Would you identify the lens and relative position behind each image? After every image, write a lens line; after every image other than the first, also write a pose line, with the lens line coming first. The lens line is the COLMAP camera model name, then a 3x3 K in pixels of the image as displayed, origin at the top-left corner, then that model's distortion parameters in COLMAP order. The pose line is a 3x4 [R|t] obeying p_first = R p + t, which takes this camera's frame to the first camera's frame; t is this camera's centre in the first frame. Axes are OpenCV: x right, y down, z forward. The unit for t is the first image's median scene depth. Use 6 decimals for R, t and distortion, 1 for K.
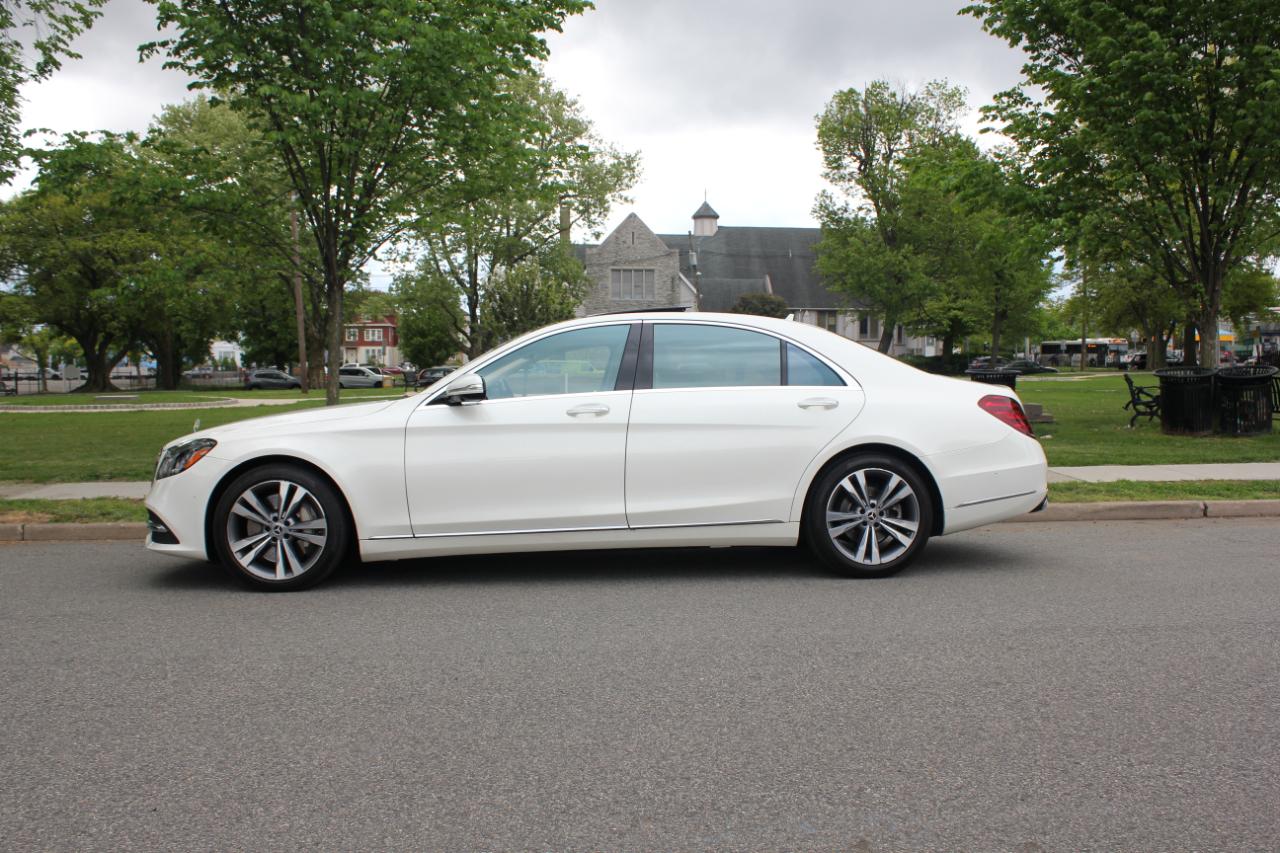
lens RADIAL K [[1316.2, 0, 614.7], [0, 1316.2, 440.6], [0, 0, 1]] dist [-0.105002, 0.038842]
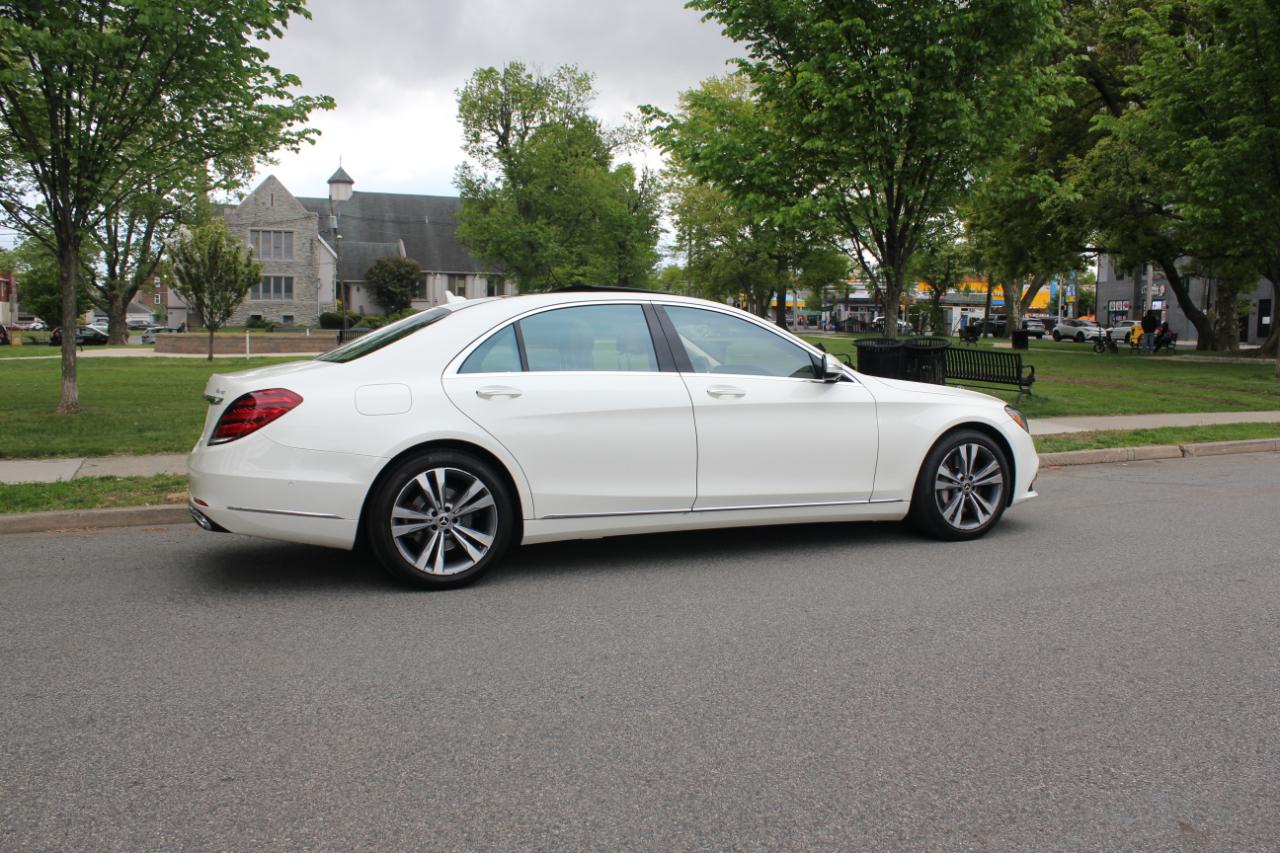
lens RADIAL K [[1202.2, 0, 637.9], [0, 1202.2, 448.7], [0, 0, 1]] dist [-0.100681, 0.026896]
pose [[0.930166, -0.028533, 0.366029, -0.073218], [0.010123, 0.998590, 0.052119, -0.007401], [-0.367000, -0.044774, 0.929143, 0.035261]]
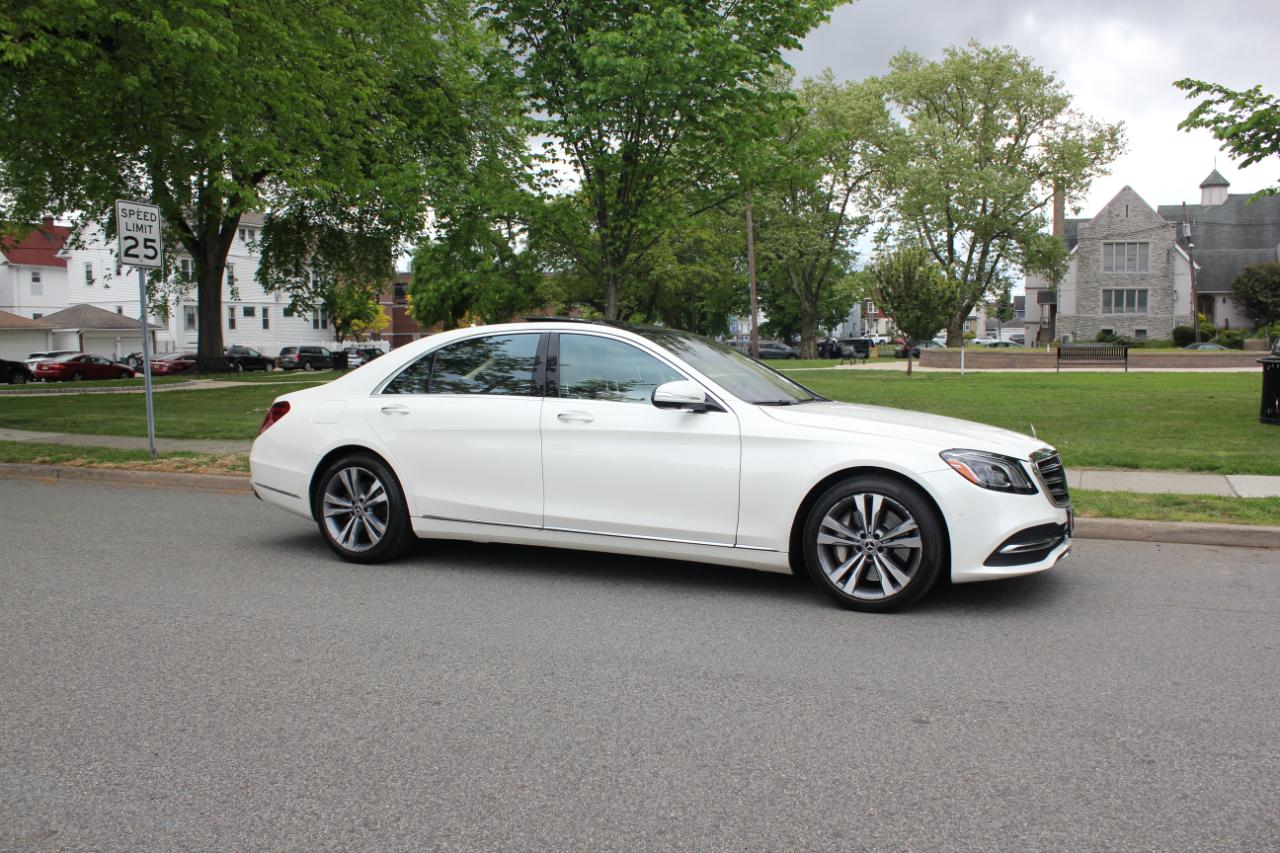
lens RADIAL K [[1202.2, 0, 637.9], [0, 1202.2, 448.7], [0, 0, 1]] dist [-0.100681, 0.026896]
pose [[0.869900, 0.042797, -0.491368, 0.156933], [-0.021645, 0.998581, 0.048656, -0.011714], [0.492753, -0.031691, 0.869592, 0.044811]]
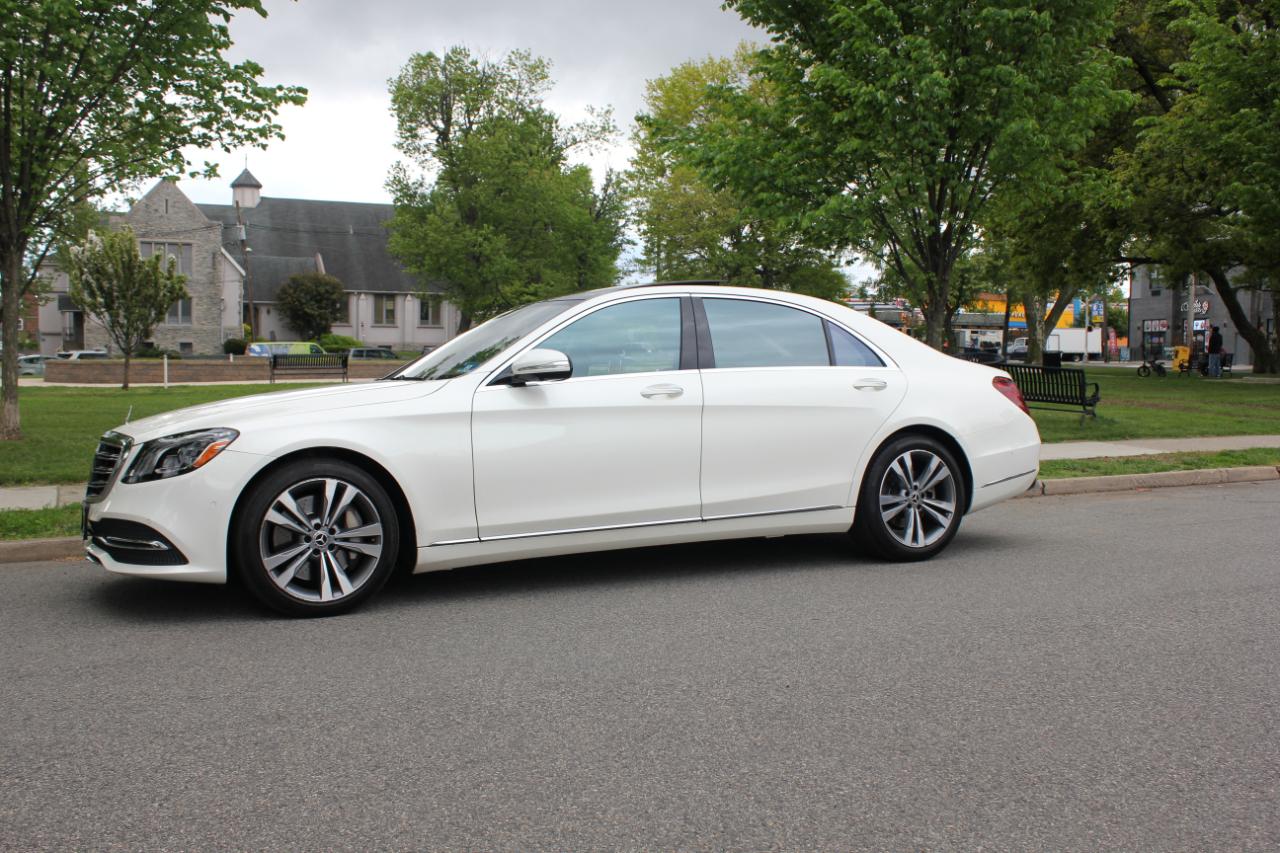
lens RADIAL K [[1442.4, 0, 611.0], [0, 1442.4, 442.3], [0, 0, 1]] dist [-0.084903, 0.048481]
pose [[0.914513, -0.018430, 0.404135, -0.115896], [0.017840, 0.999827, 0.005227, 0.001486], [-0.404162, 0.002429, 0.914684, 0.026485]]
